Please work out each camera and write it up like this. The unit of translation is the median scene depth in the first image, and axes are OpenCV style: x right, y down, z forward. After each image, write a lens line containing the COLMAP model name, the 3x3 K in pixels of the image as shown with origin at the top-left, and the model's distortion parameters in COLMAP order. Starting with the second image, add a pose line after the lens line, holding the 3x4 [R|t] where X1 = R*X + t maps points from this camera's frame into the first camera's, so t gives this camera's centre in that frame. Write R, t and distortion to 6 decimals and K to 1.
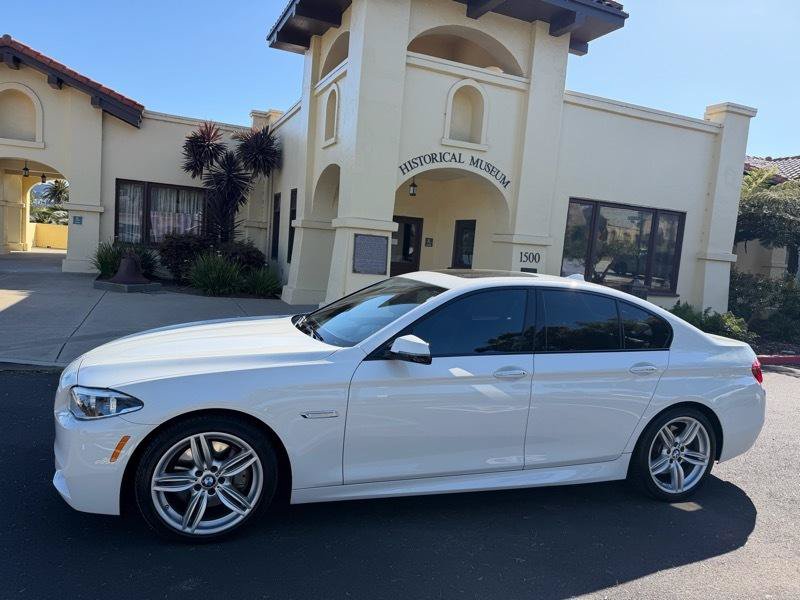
lens RADIAL K [[545.2, 0, 403.3], [0, 545.2, 305.4], [0, 0, 1]] dist [0.092053, -0.139125]
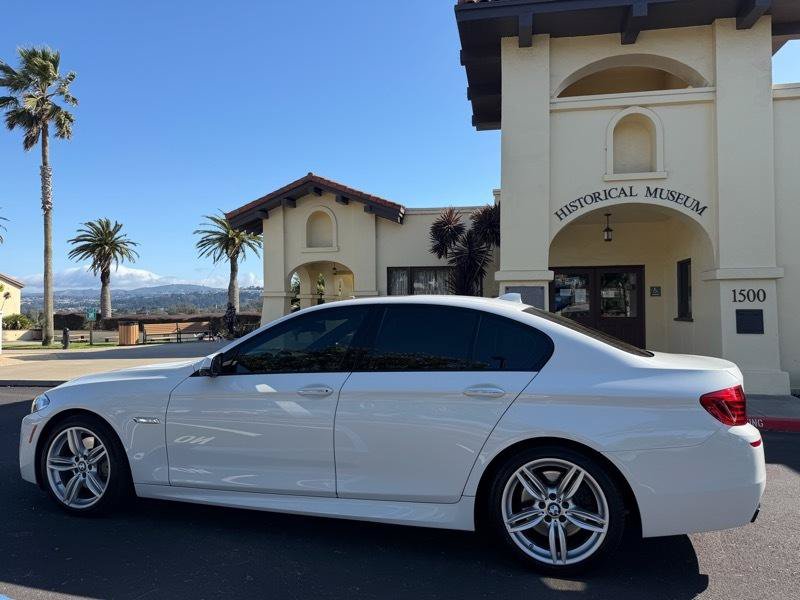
lens RADIAL K [[549.6, 0, 406.4], [0, 549.6, 299.0], [0, 0, 1]] dist [0.067305, -0.095243]
pose [[0.823942, -0.092990, -0.558992, 0.295909], [0.007818, 0.988215, -0.152869, 0.037476], [0.566620, 0.121585, 0.814959, 0.088937]]
